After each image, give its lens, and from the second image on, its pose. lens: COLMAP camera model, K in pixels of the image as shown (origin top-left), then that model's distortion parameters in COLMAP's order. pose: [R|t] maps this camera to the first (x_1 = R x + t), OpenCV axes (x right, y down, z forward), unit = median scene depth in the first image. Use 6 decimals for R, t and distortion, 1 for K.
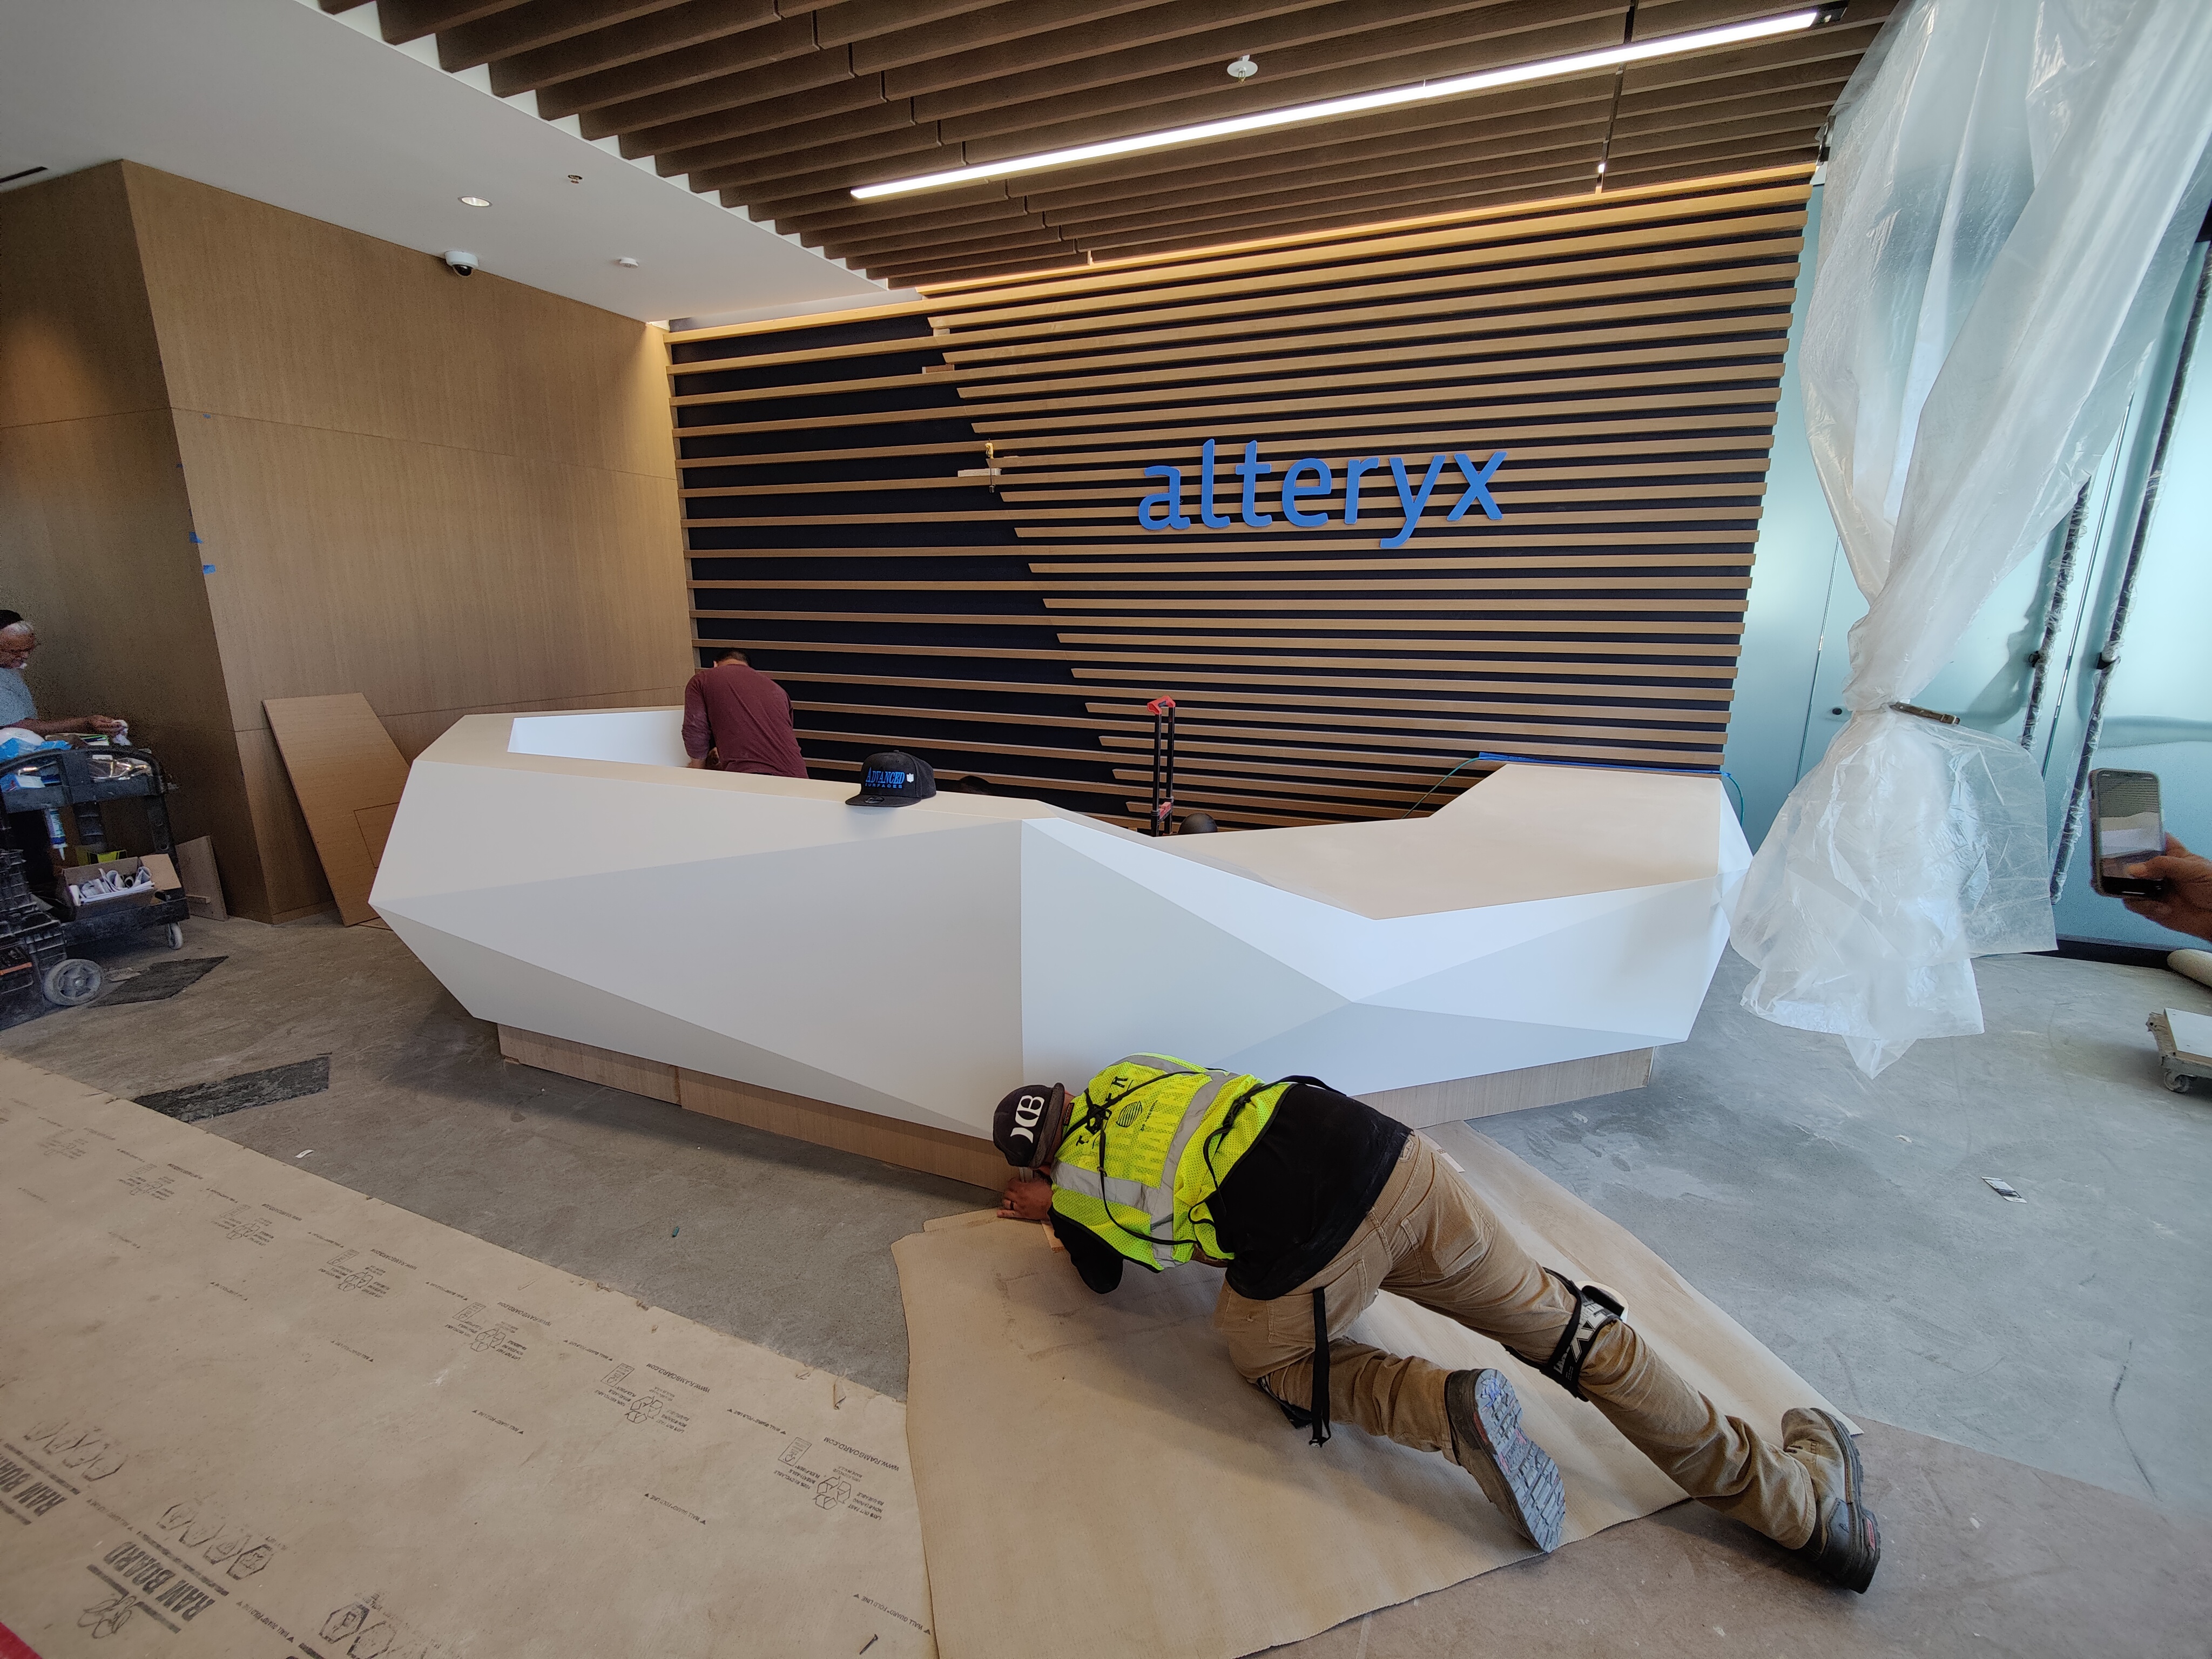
lens RADIAL K [[963.2, 0, 1094.7], [0, 963.2, 844.4], [0, 0, 1]] dist [0.004852, -0.001310]
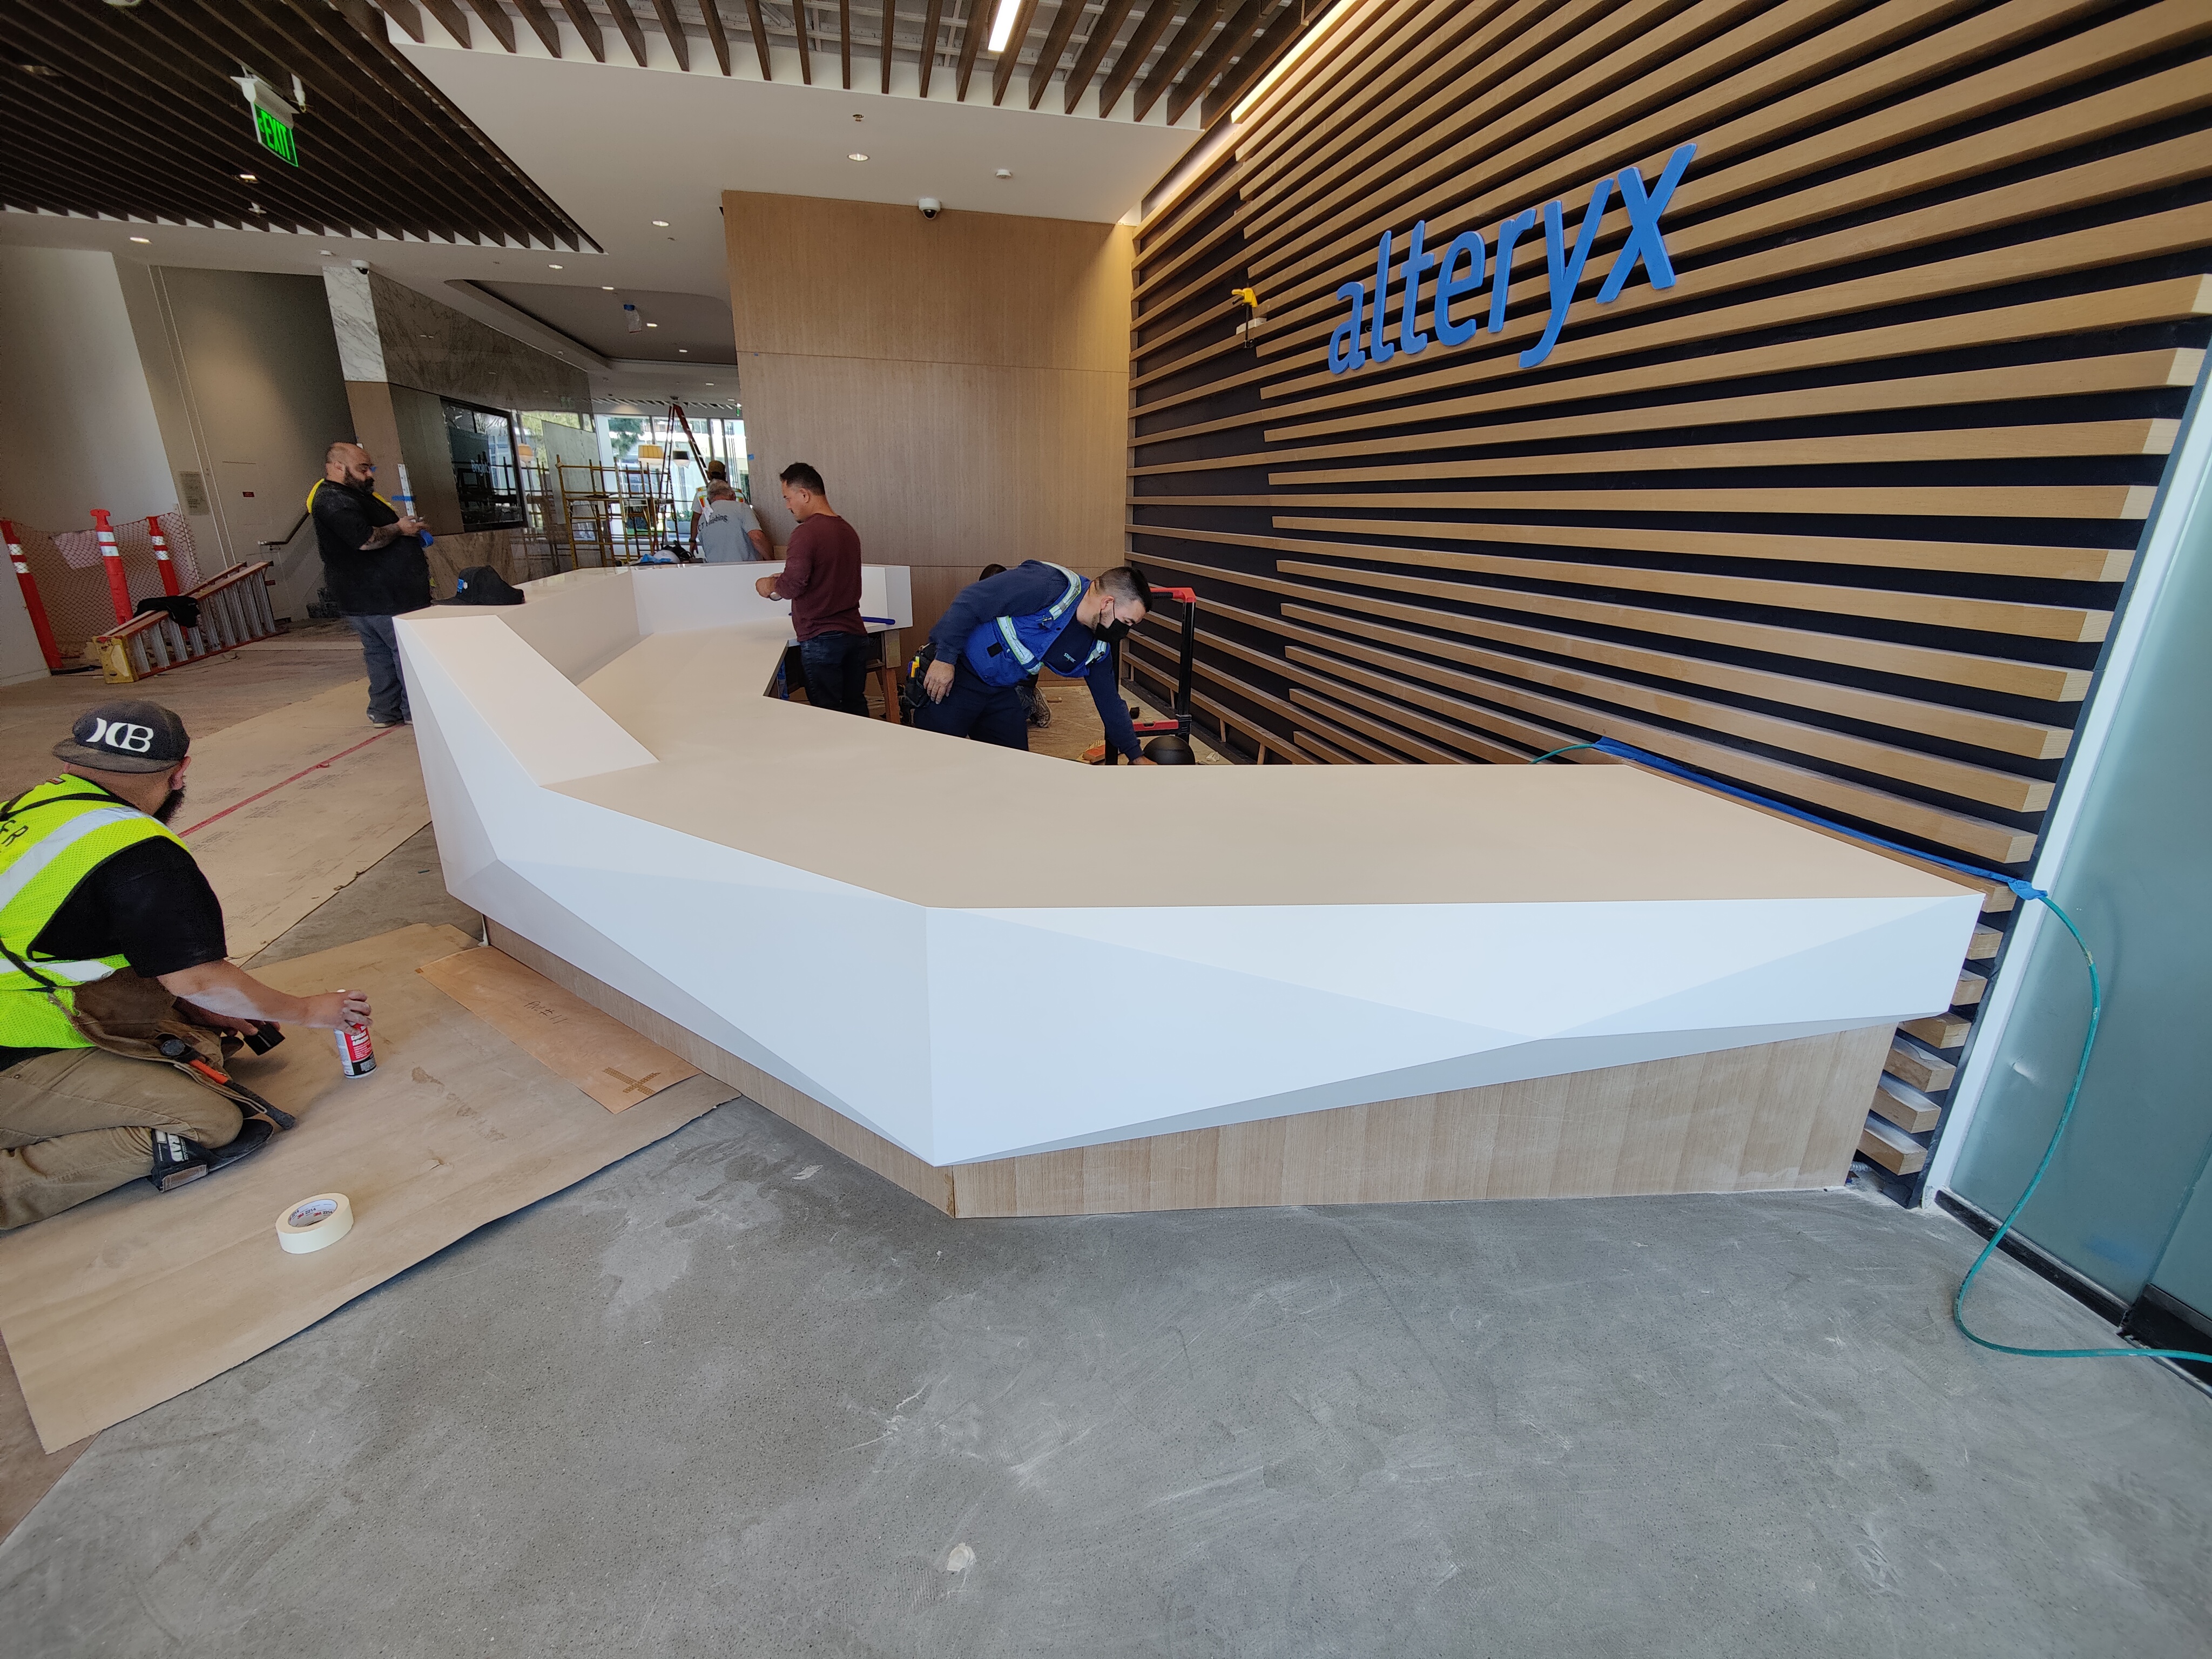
lens RADIAL K [[963.2, 0, 1099.4], [0, 963.2, 831.3], [0, 0, 1]] dist [0.004852, -0.001310]
pose [[0.591969, 0.266351, -0.760677, 0.677483], [-0.216989, 0.961635, 0.167852, -0.073976], [0.776201, 0.065695, 0.627053, 0.437630]]
